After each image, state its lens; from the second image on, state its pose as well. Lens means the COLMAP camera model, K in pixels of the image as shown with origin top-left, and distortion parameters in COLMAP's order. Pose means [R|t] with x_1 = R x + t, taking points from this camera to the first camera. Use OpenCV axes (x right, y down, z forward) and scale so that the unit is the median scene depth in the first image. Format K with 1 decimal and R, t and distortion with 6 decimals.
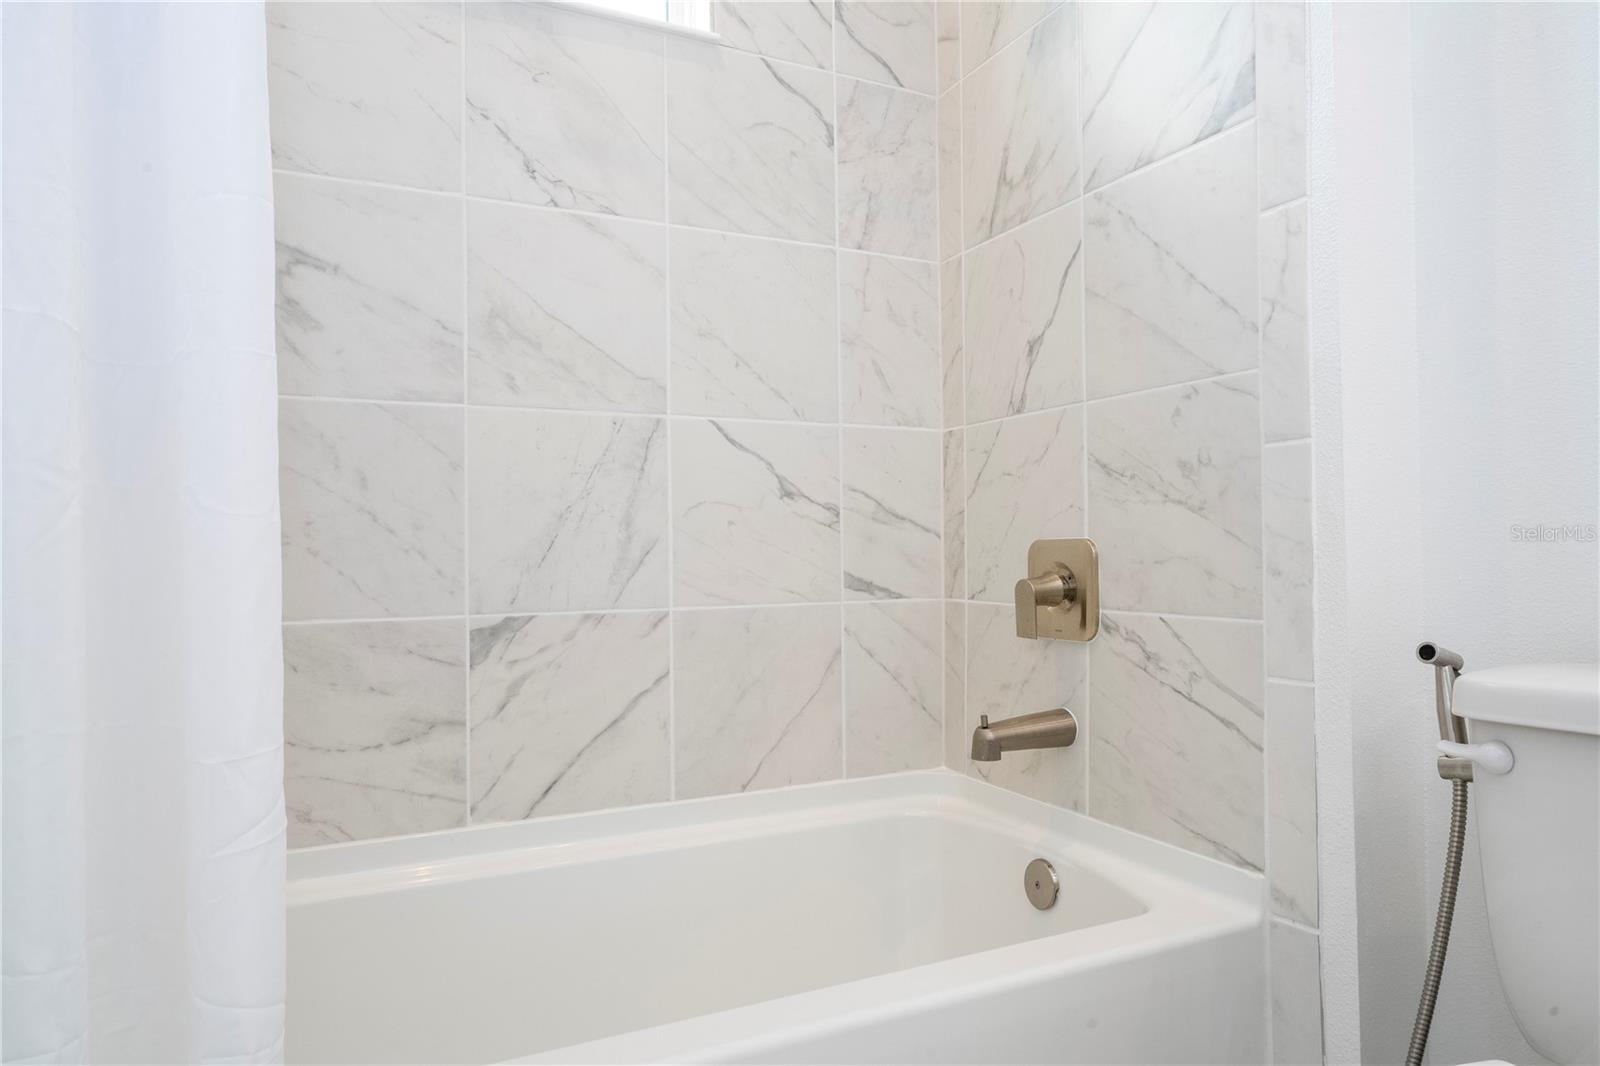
lens RADIAL K [[1006.9, 0, 802.8], [0, 1006.9, 537.9], [0, 0, 1]] dist [0.000853, 0.000730]
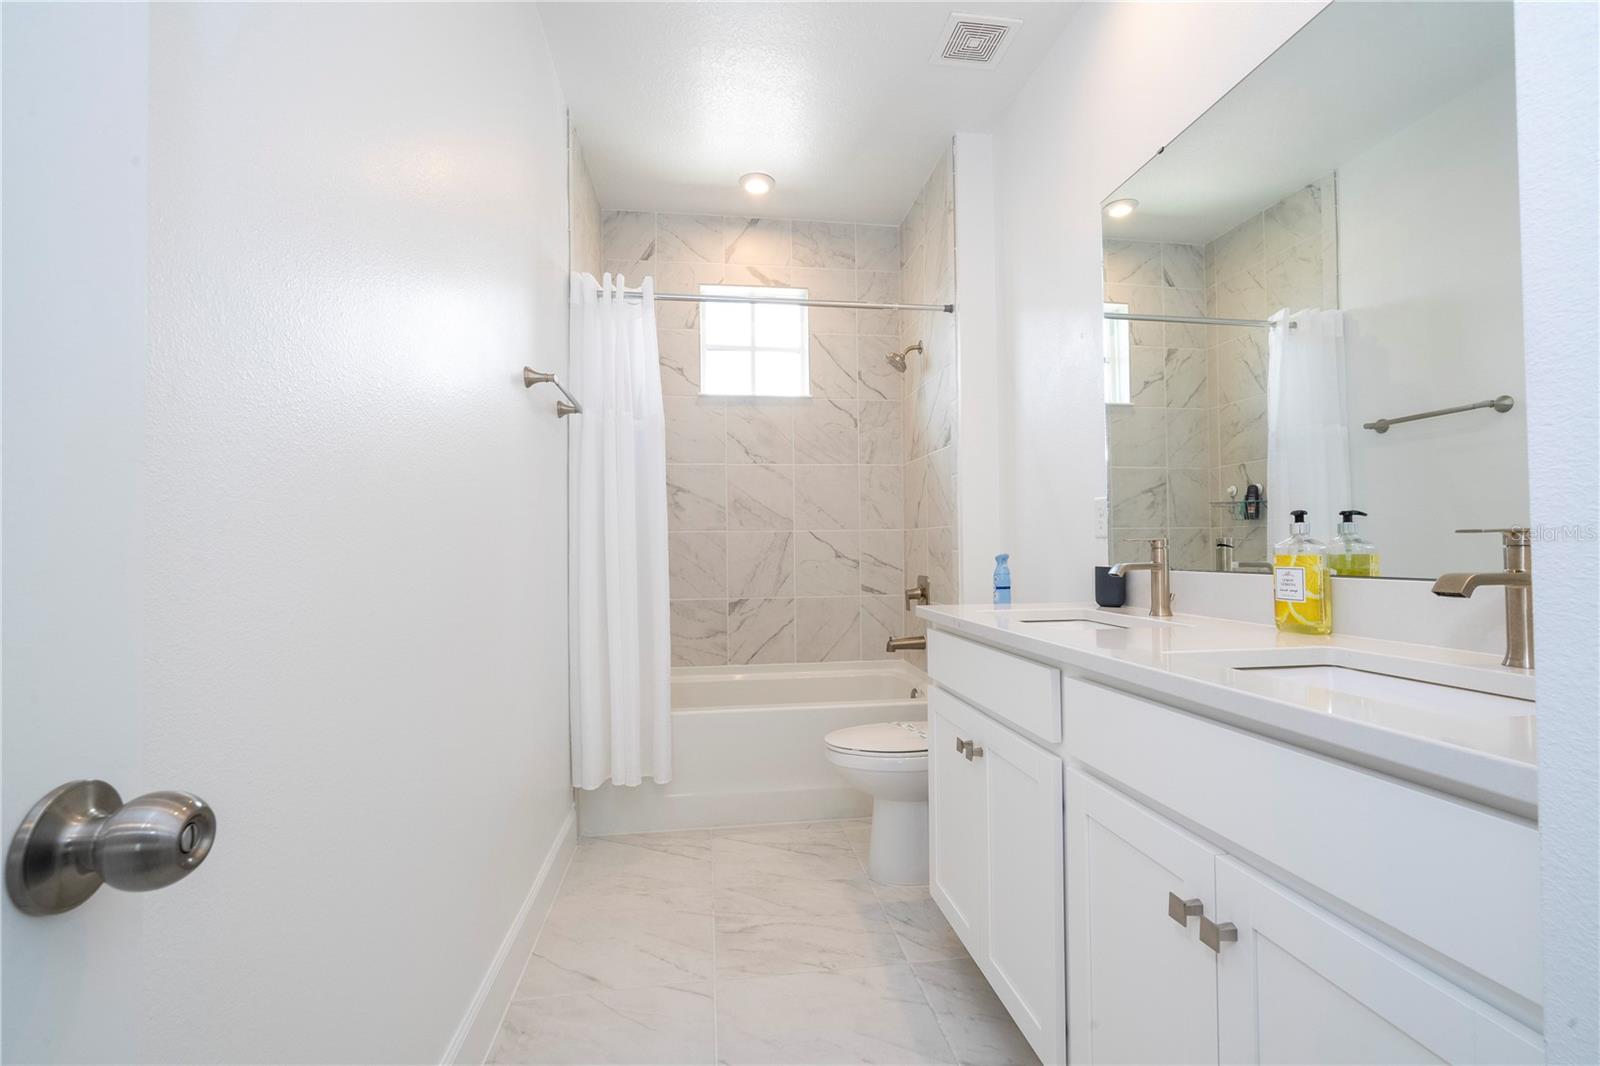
lens RADIAL K [[713.2, 0, 799.4], [0, 713.2, 536.5], [0, 0, 1]] dist [0.001641, 0.000039]
pose [[0.941869, -0.007649, -0.335894, 0.587873], [0.007149, 0.999971, -0.002725, -0.101193], [0.335905, 0.000166, 0.941896, -0.957945]]
